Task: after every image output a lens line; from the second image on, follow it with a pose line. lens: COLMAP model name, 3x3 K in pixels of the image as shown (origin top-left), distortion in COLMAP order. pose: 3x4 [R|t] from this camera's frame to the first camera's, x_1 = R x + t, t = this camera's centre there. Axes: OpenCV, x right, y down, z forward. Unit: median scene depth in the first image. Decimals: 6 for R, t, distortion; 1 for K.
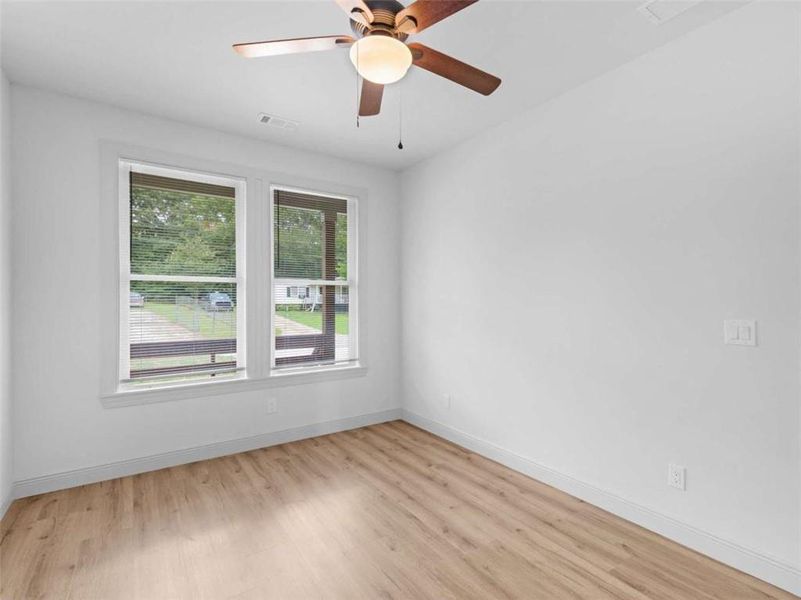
lens RADIAL K [[405.3, 0, 417.5], [0, 405.3, 299.6], [0, 0, 1]] dist [0.025747, 0.000195]
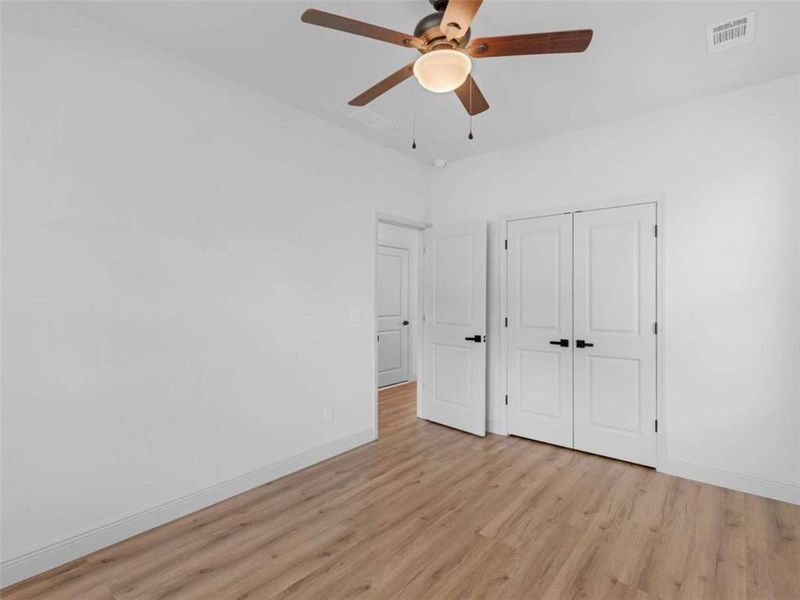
lens RADIAL K [[405.5, 0, 404.6], [0, 405.5, 298.9], [0, 0, 1]] dist [0.023763, -0.000705]
pose [[-0.281561, 0.009405, 0.959497, -0.690139], [-0.008589, 0.999887, -0.012321, 0.008746], [-0.959505, -0.011710, -0.281449, 0.886097]]
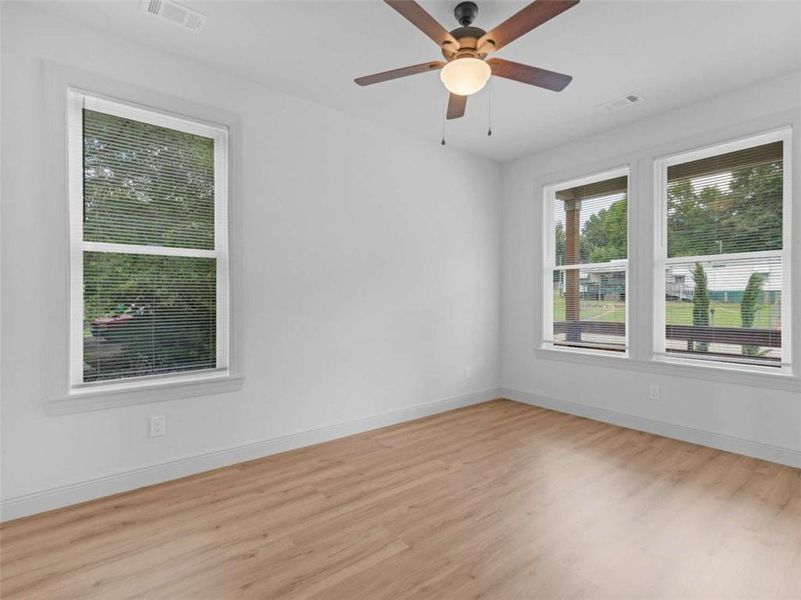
lens RADIAL K [[406.0, 0, 405.1], [0, 406.0, 298.9], [0, 0, 1]] dist [0.023763, -0.000705]
pose [[0.080501, 0.014310, -0.996652, 0.707251], [0.008487, 0.999851, 0.015042, 0.034509], [0.996718, -0.009669, 0.080368, 0.460270]]
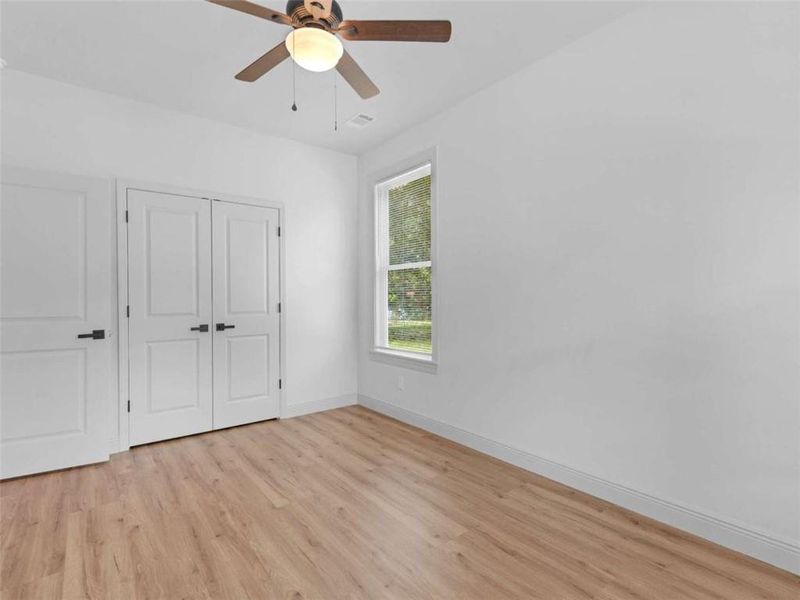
lens RADIAL K [[405.5, 0, 404.6], [0, 405.5, 298.9], [0, 0, 1]] dist [0.023763, -0.000705]
pose [[-0.997423, 0.016701, -0.069776, -0.162252], [0.017048, 0.999845, -0.004385, 0.050743], [0.069692, -0.005563, -0.997553, 1.341964]]
